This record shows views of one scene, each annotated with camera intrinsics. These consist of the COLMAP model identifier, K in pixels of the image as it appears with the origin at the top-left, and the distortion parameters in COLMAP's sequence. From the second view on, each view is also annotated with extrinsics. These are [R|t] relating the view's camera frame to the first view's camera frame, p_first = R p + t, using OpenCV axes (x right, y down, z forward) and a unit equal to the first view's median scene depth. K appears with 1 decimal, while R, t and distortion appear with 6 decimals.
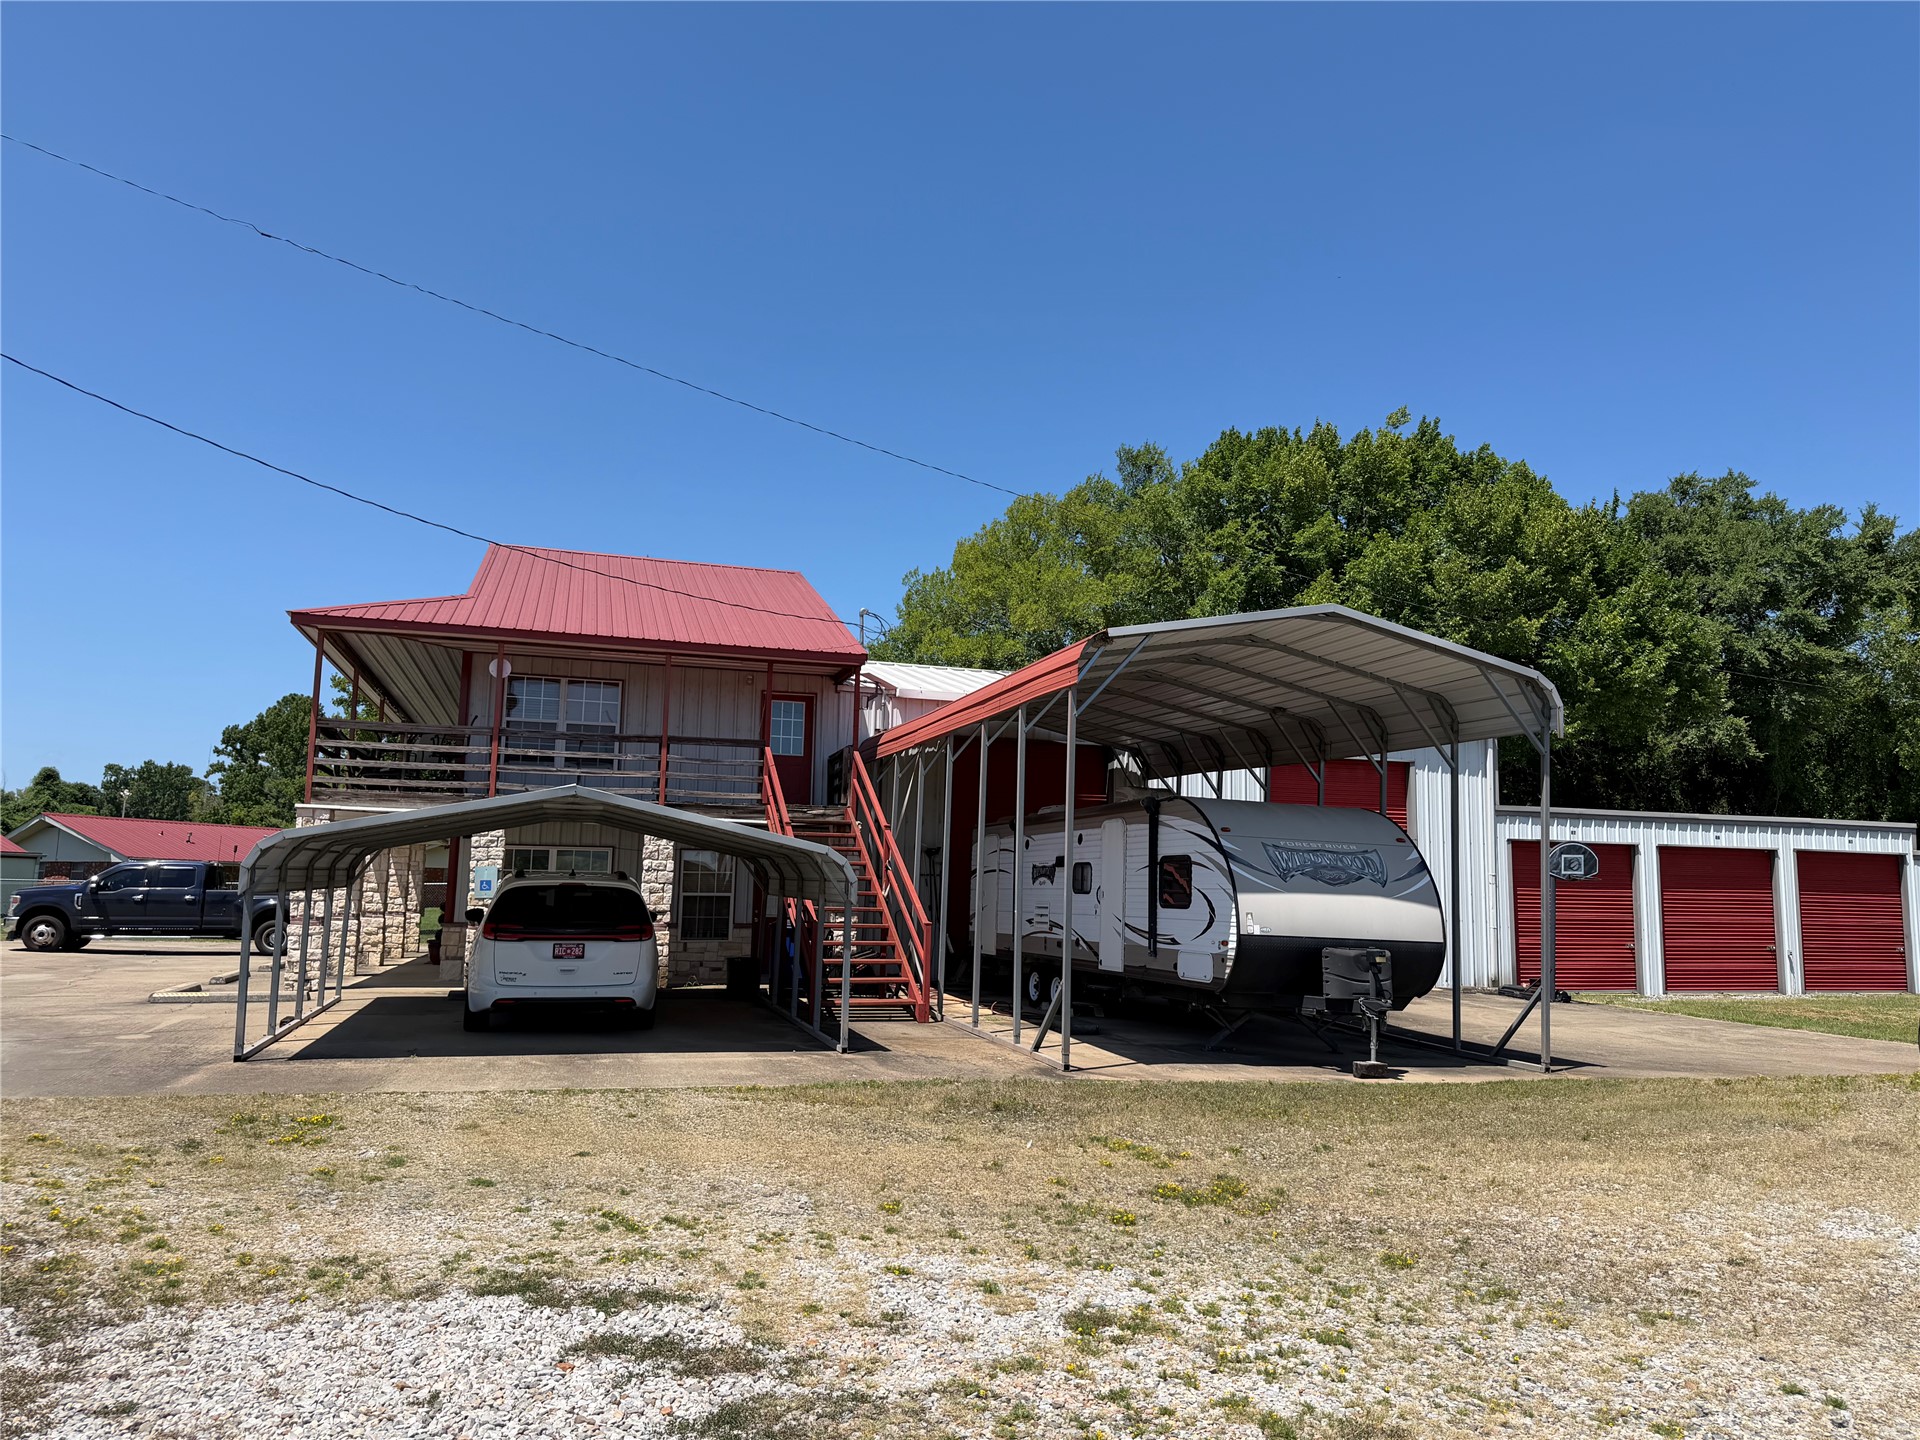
lens RADIAL K [[1298.0, 0, 960.0], [0, 1298.0, 720.0], [0, 0, 1]] dist [0.109282, -0.156154]
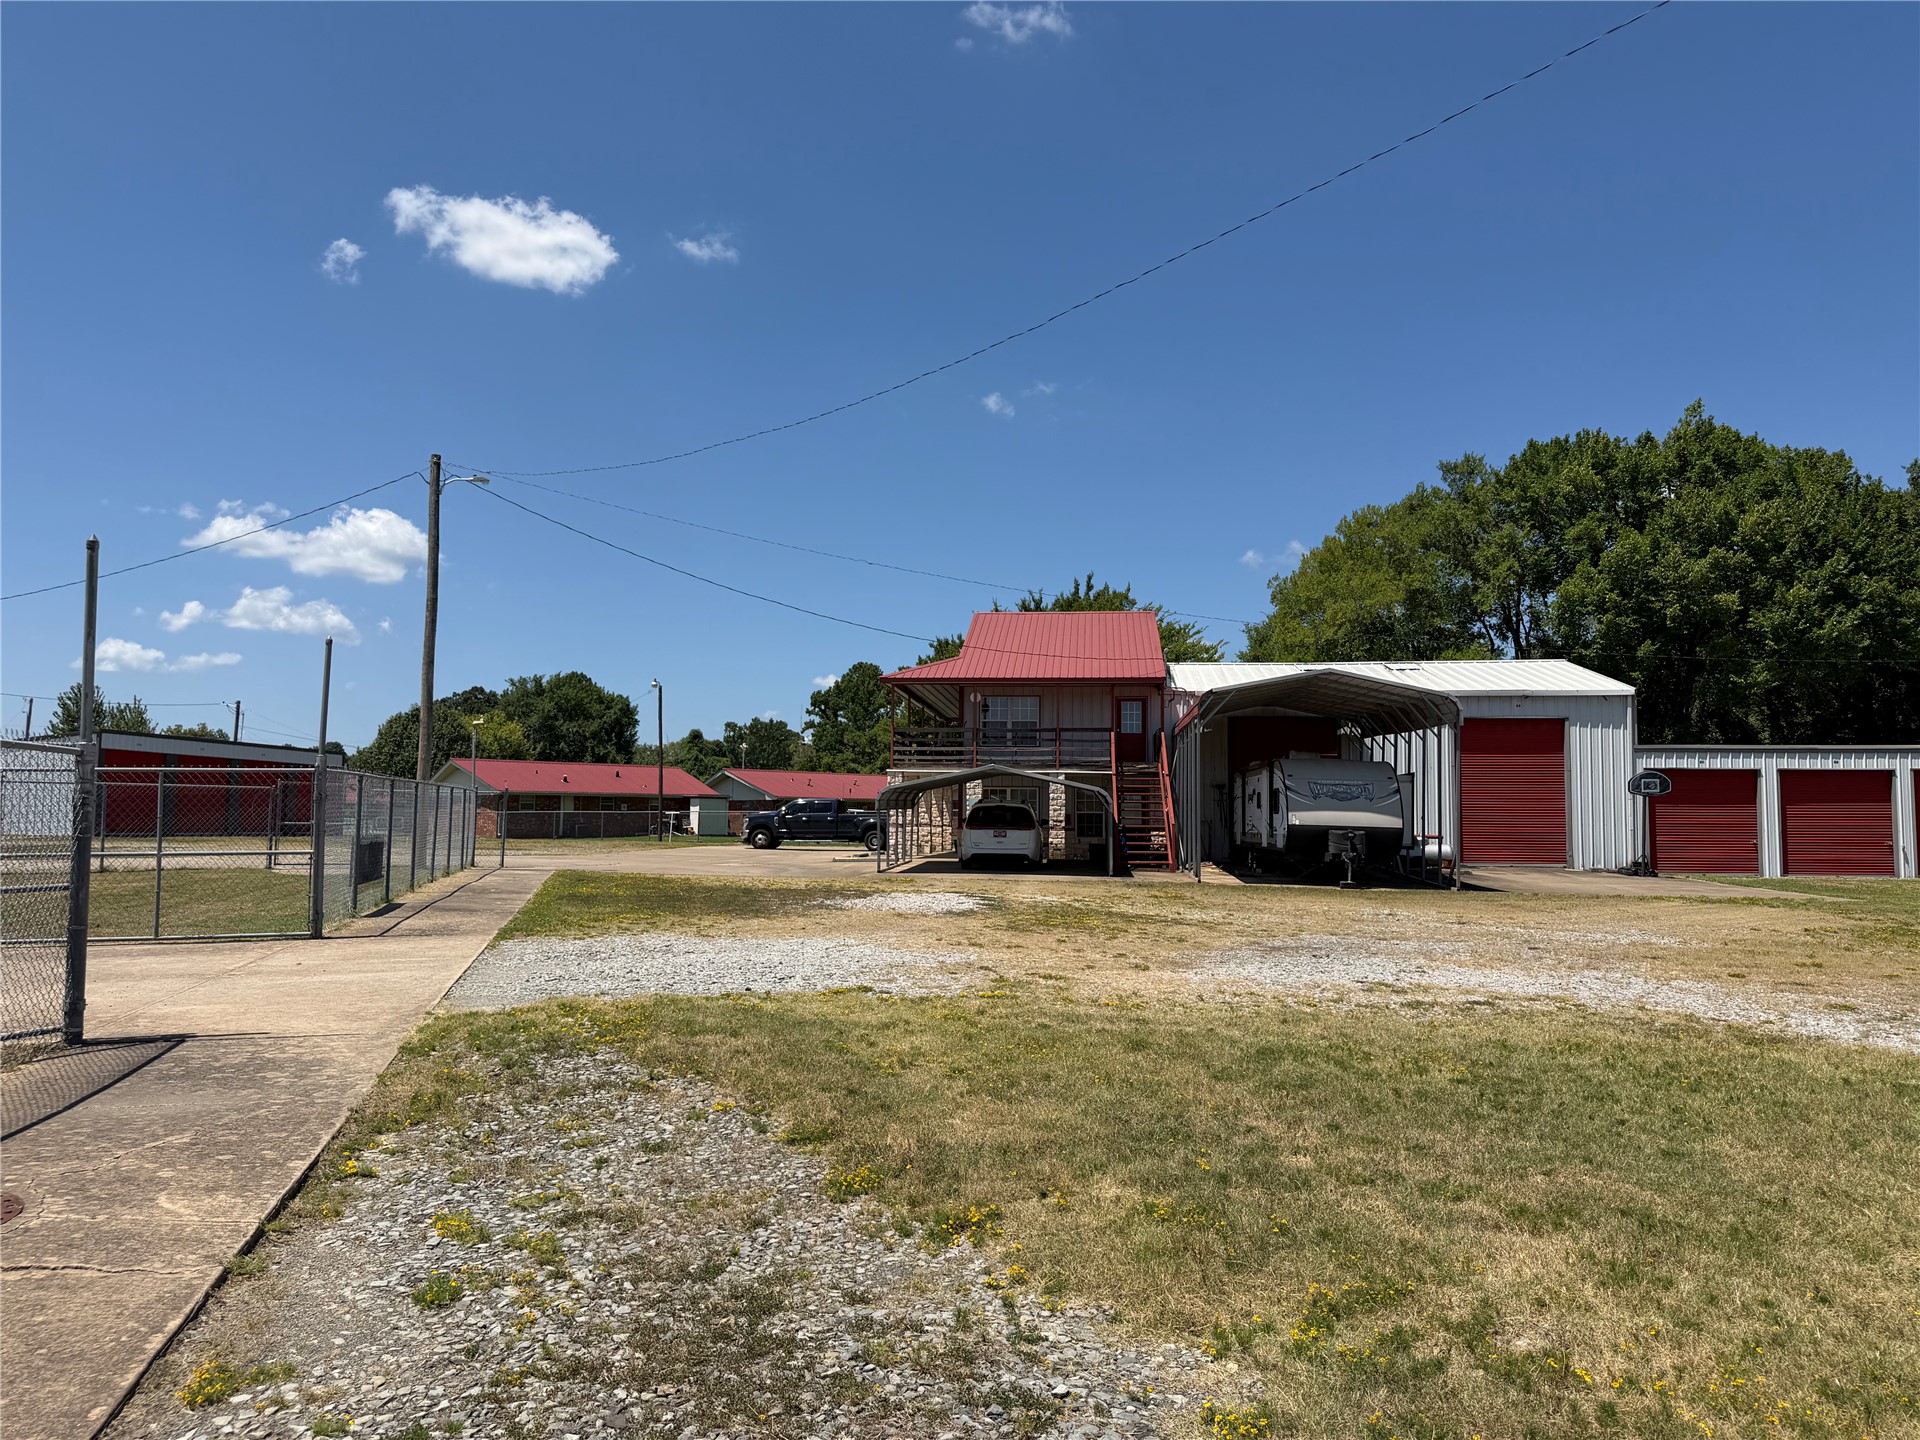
lens RADIAL K [[1298.0, 0, 960.0], [0, 1298.0, 720.0], [0, 0, 1]] dist [0.109282, -0.156154]
pose [[0.924622, -0.039909, -0.378789, 0.272605], [0.059729, 0.997384, 0.040715, -0.065037], [0.376173, -0.060270, 0.924587, -0.603649]]
